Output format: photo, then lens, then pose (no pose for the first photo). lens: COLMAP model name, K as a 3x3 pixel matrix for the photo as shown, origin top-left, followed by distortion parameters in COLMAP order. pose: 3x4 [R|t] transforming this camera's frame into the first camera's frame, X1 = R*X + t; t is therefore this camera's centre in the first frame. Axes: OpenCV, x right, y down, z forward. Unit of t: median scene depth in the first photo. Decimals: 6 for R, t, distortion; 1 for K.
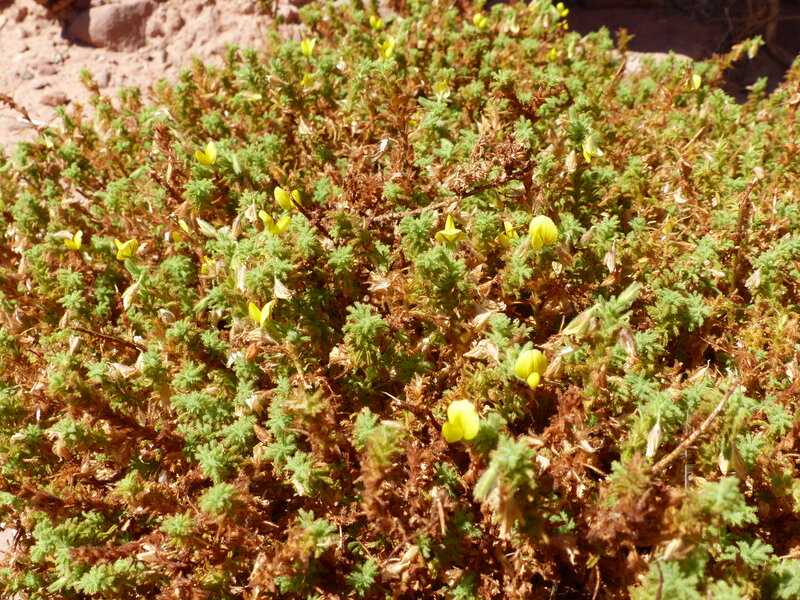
lens RADIAL K [[927.0, 0, 400.0], [0, 927.0, 300.0], [0, 0, 1]] dist [-0.032044, -0.024461]
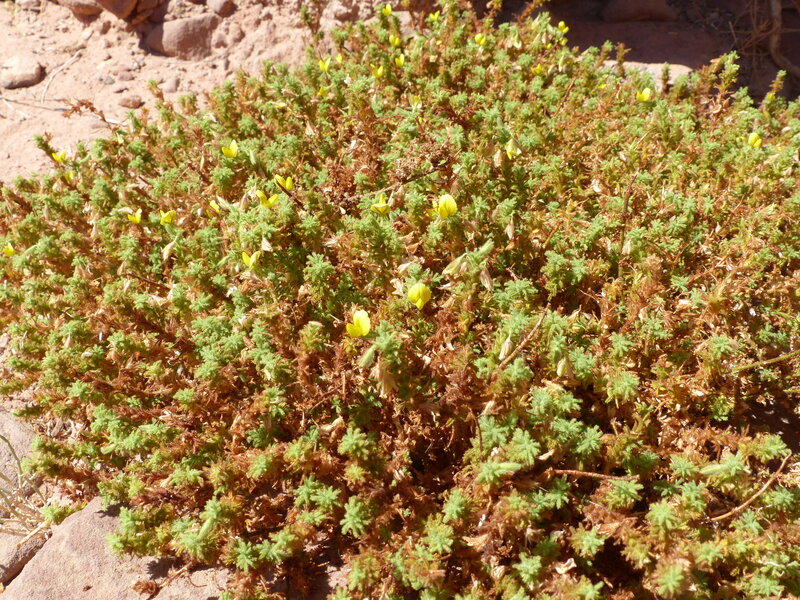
lens RADIAL K [[927.0, 0, 400.0], [0, 927.0, 300.0], [0, 0, 1]] dist [-0.032044, -0.024461]
pose [[0.996399, 0.023468, -0.081471, 0.121013], [-0.023340, 0.999724, 0.002522, 0.040491], [0.081507, -0.000611, 0.996673, -0.253044]]
